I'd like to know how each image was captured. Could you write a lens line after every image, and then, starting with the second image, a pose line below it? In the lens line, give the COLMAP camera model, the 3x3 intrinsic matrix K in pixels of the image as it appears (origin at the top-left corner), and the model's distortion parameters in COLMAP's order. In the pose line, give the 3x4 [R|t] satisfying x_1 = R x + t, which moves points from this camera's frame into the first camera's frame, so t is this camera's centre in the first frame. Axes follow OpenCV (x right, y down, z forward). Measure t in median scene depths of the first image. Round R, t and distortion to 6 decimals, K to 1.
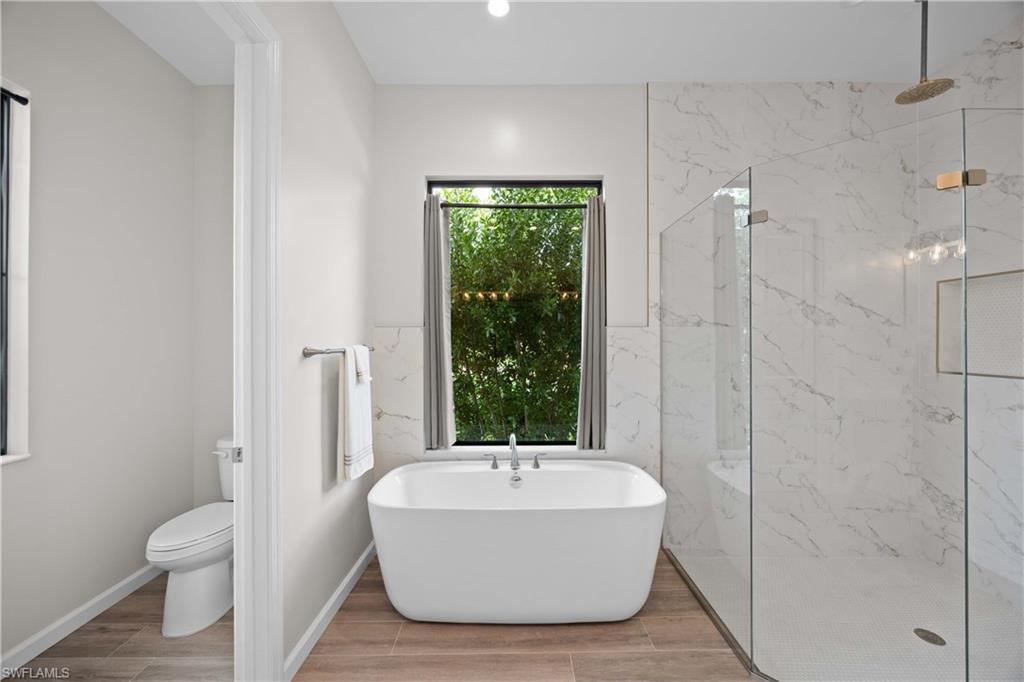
lens RADIAL K [[389.9, 0, 511.5], [0, 389.9, 338.5], [0, 0, 1]] dist [-0.002341, -0.000728]
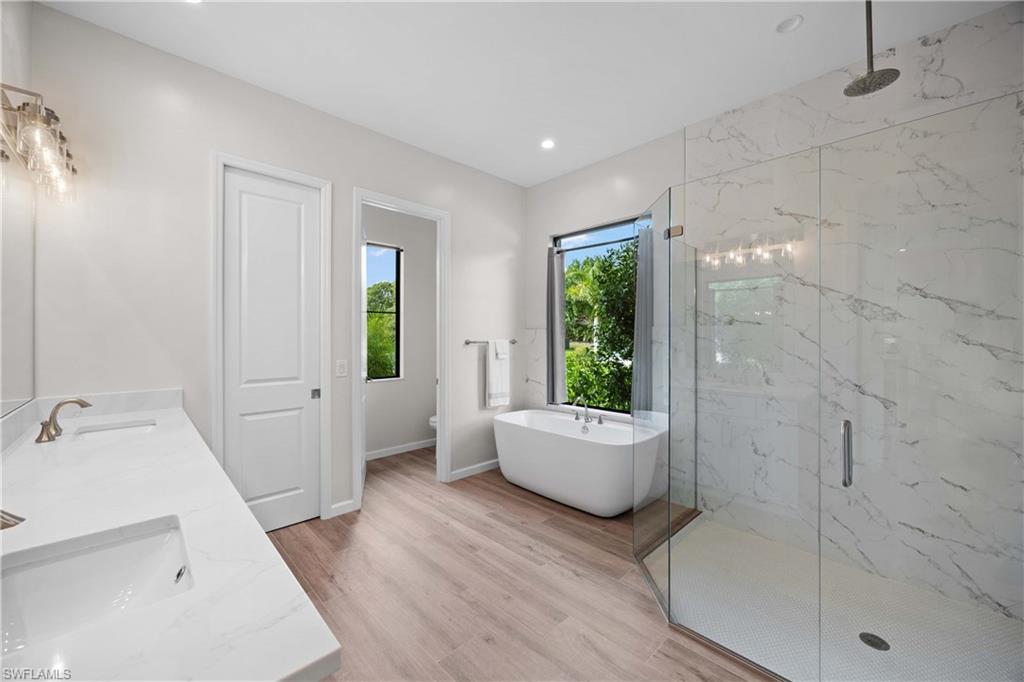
lens RADIAL K [[389.9, 0, 510.5], [0, 389.9, 334.2], [0, 0, 1]] dist [-0.002341, -0.000728]
pose [[0.691882, -0.004069, -0.721999, 0.864650], [0.002686, 0.999992, -0.003062, -0.002510], [0.722005, 0.000179, 0.691887, -0.251328]]
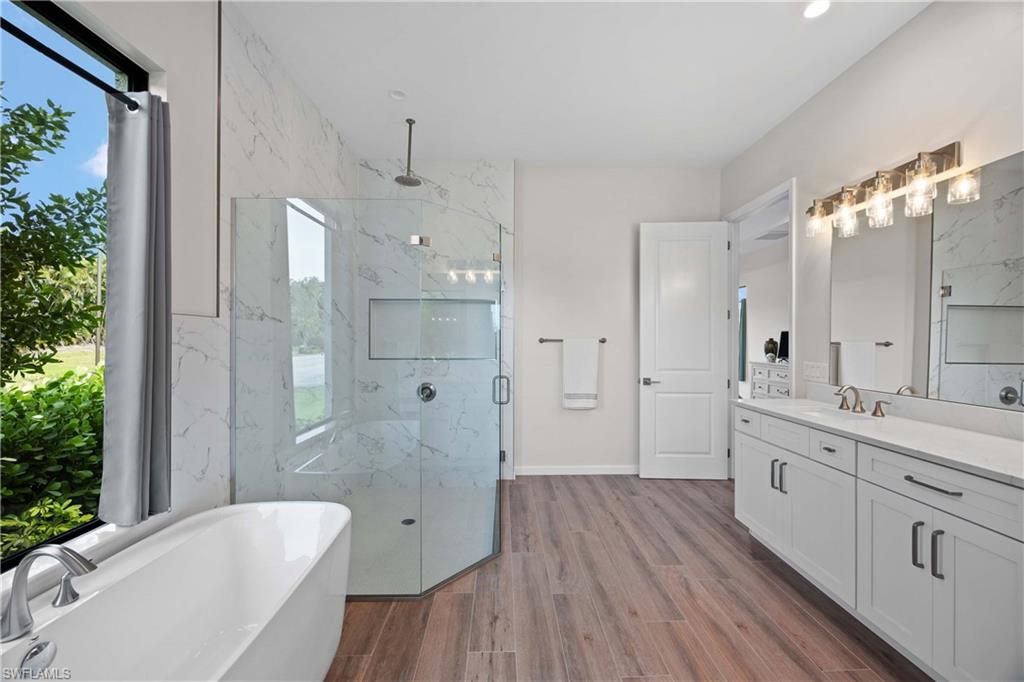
lens RADIAL K [[389.9, 0, 518.2], [0, 389.9, 339.7], [0, 0, 1]] dist [-0.002341, -0.000728]
pose [[-0.037330, 0.001740, 0.999301, -0.417816], [-0.007967, 0.999966, -0.002039, 0.009110], [-0.999271, -0.008038, -0.037315, 0.458877]]
